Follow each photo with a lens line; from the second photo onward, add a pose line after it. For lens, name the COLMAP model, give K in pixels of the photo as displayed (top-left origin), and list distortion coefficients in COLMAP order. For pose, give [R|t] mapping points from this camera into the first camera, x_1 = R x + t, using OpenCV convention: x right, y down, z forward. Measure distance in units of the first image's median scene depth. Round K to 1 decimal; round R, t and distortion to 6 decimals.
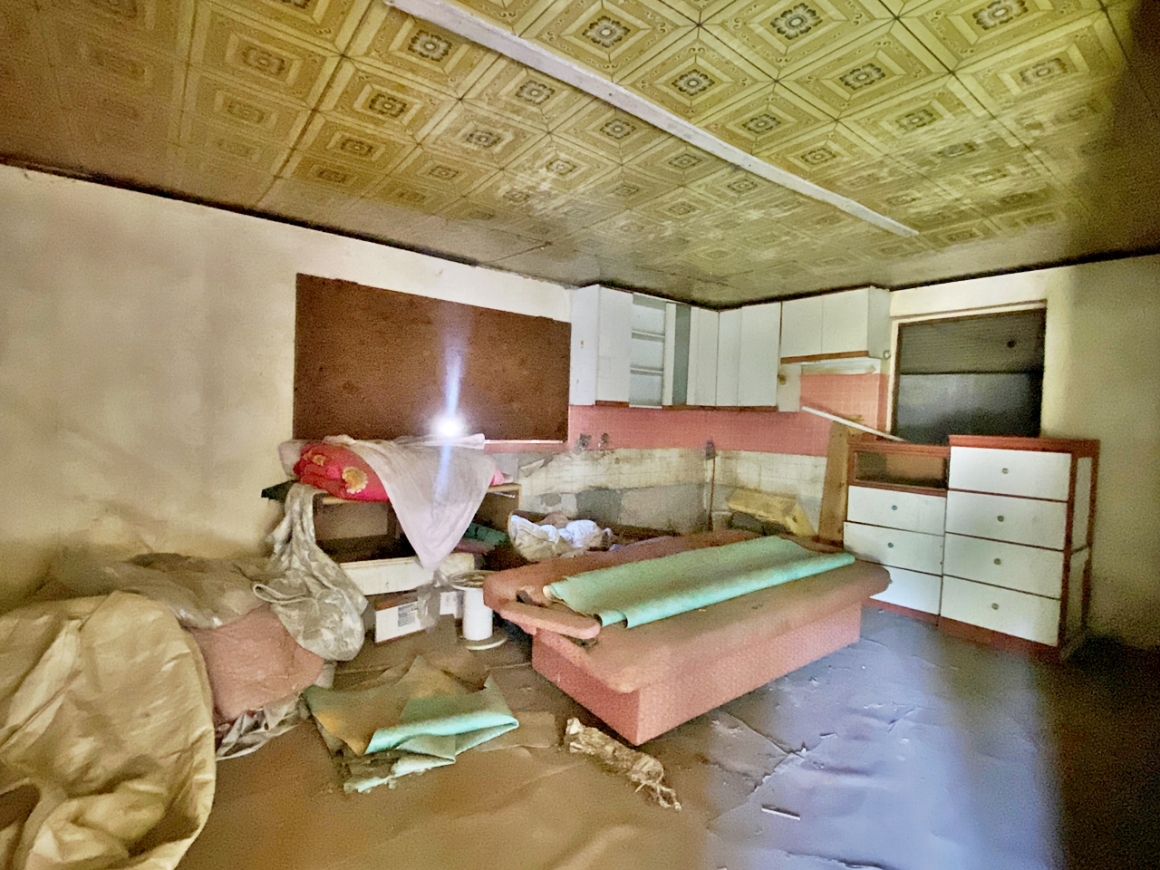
lens RADIAL K [[550.8, 0, 580.0], [0, 550.8, 435.0], [0, 0, 1]] dist [0.038754, -0.036268]
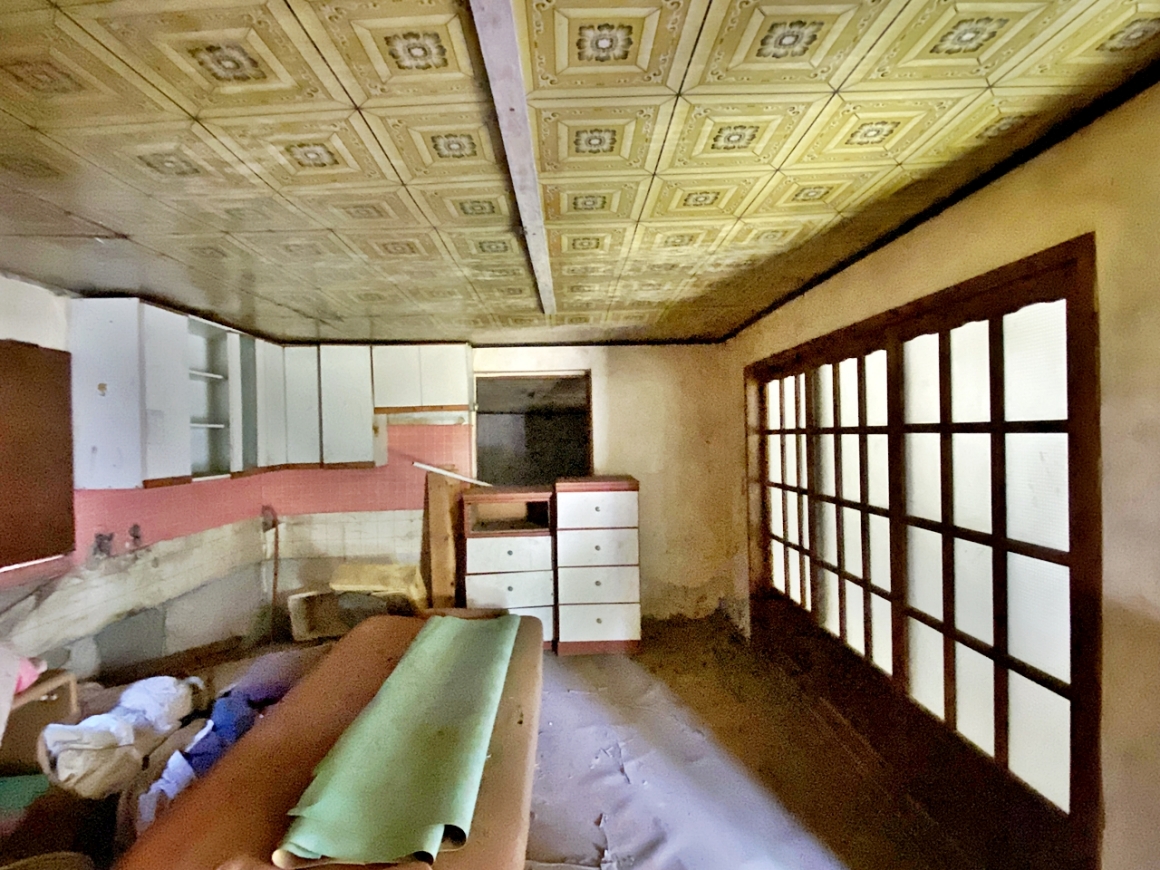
lens RADIAL K [[557.0, 0, 580.0], [0, 557.0, 435.0], [0, 0, 1]] dist [0.051946, -0.036466]
pose [[0.600712, -0.043237, 0.798296, -0.180617], [0.072173, 0.997392, -0.000289, -0.075730], [-0.796201, 0.057789, 0.602266, 0.200021]]
